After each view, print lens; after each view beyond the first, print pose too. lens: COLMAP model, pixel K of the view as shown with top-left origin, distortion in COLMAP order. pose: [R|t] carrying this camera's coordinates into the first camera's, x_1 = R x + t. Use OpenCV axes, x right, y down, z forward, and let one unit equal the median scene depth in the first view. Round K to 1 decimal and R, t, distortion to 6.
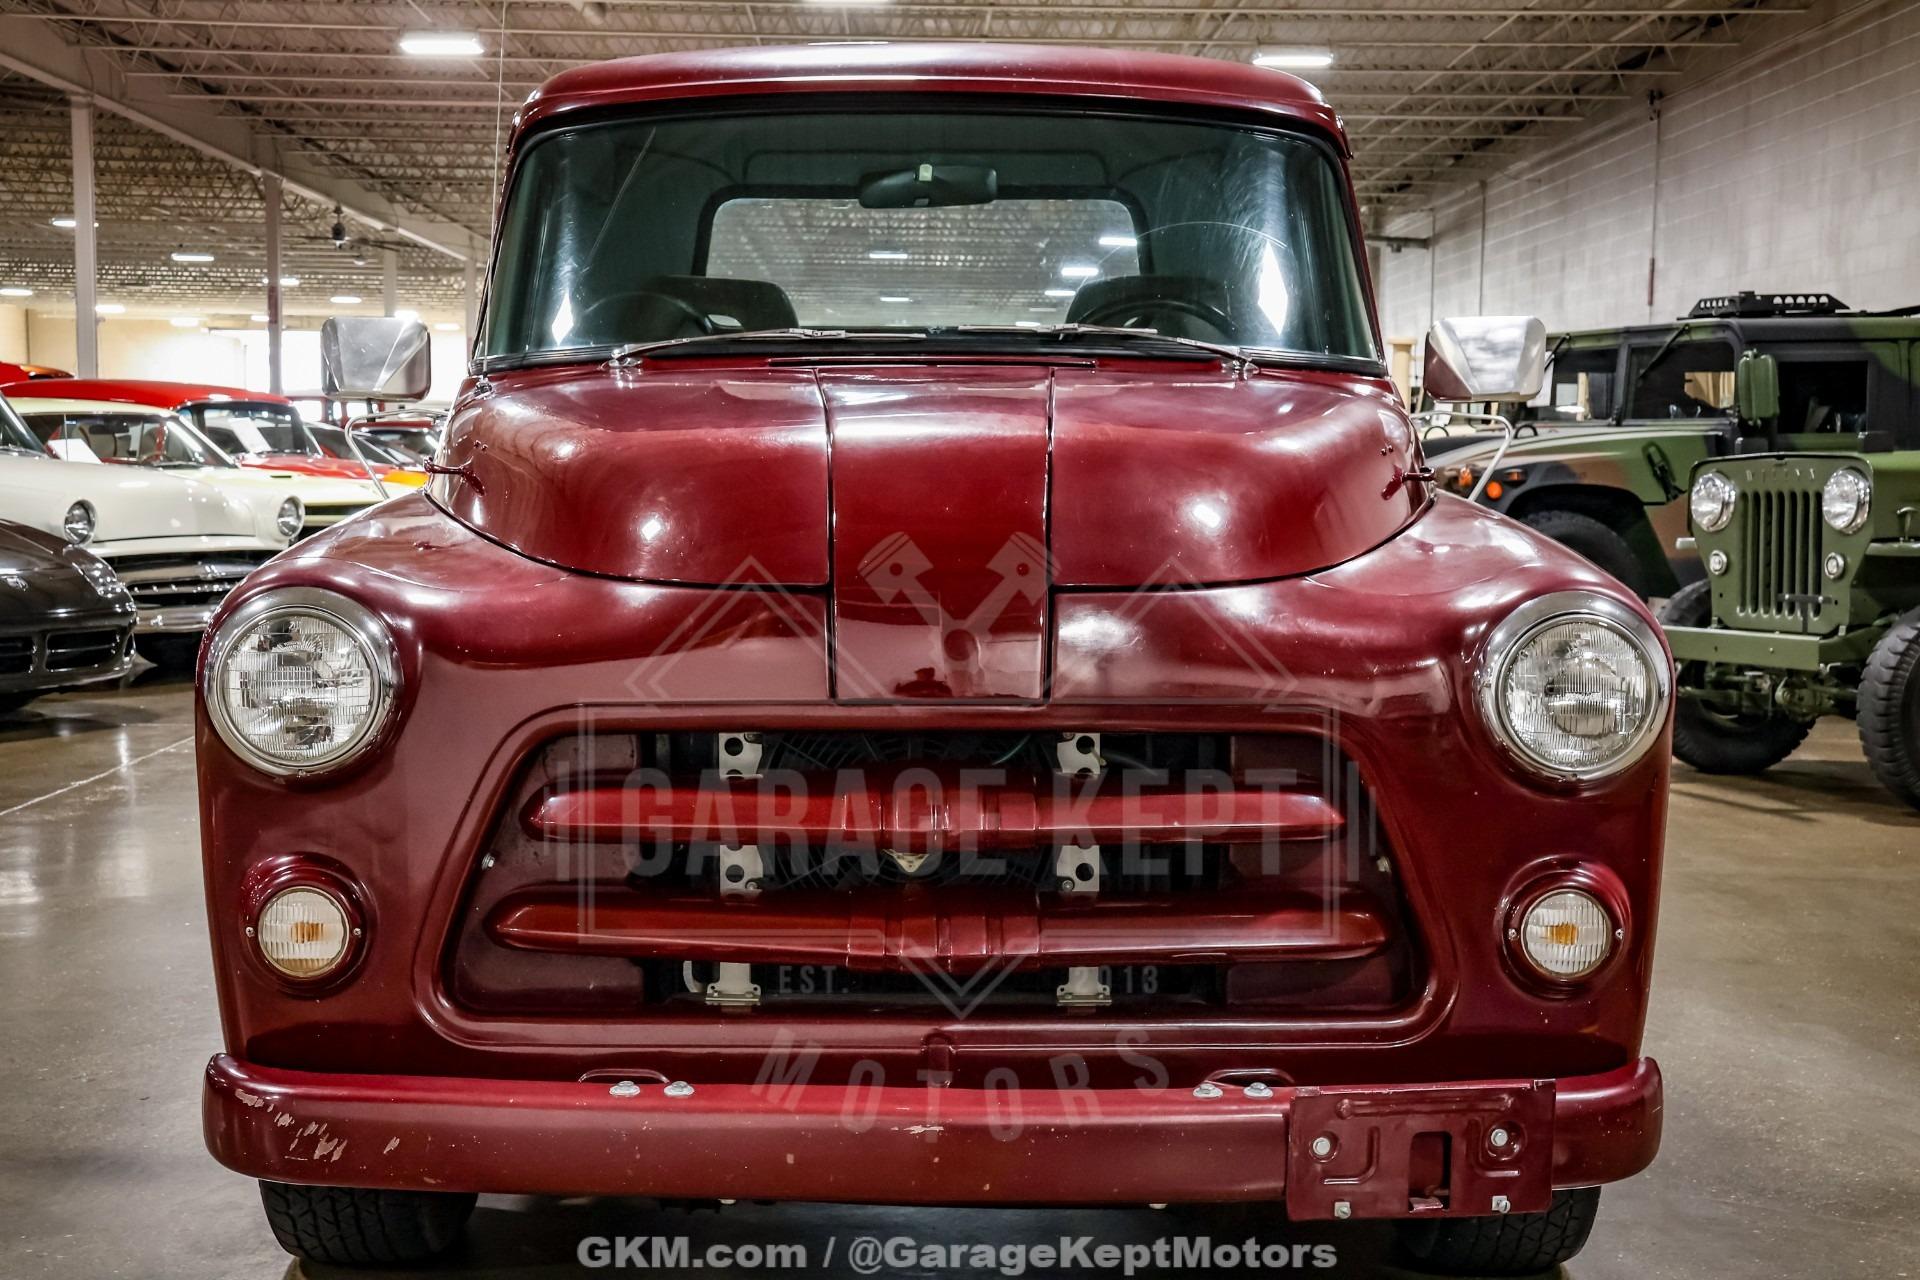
lens RADIAL K [[2761.0, 0, 960.0], [0, 2761.0, 640.0], [0, 0, 1]] dist [0.009277, 0.543638]
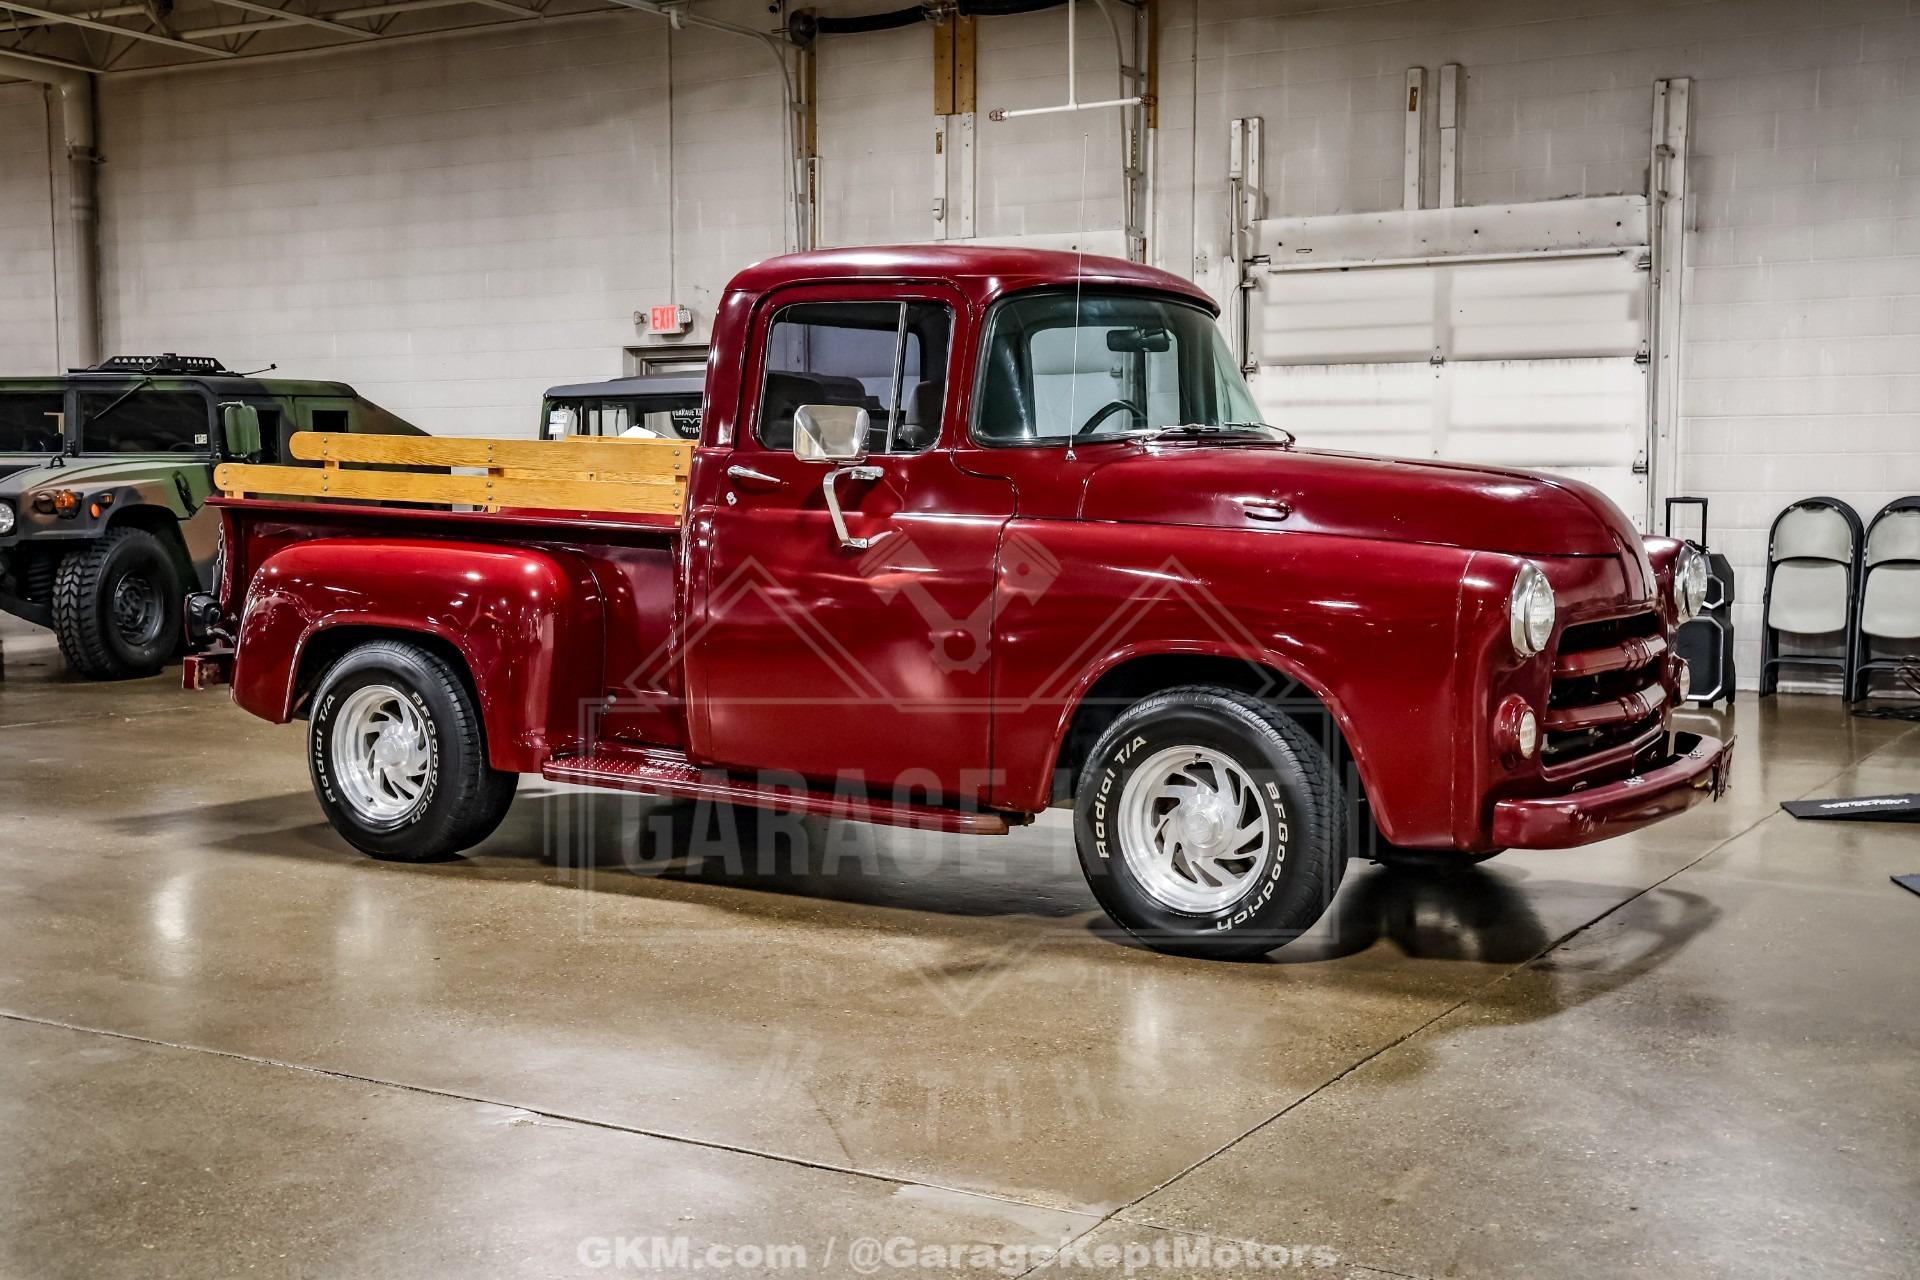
lens RADIAL K [[2255.3, 0, 956.2], [0, 2255.3, 633.8], [0, 0, 1]] dist [-0.012765, 0.278814]
pose [[0.552956, -0.065542, 0.830629, -1.361387], [0.058864, 0.997483, 0.039521, -0.043404], [-0.831128, 0.027041, 0.555423, 0.309239]]
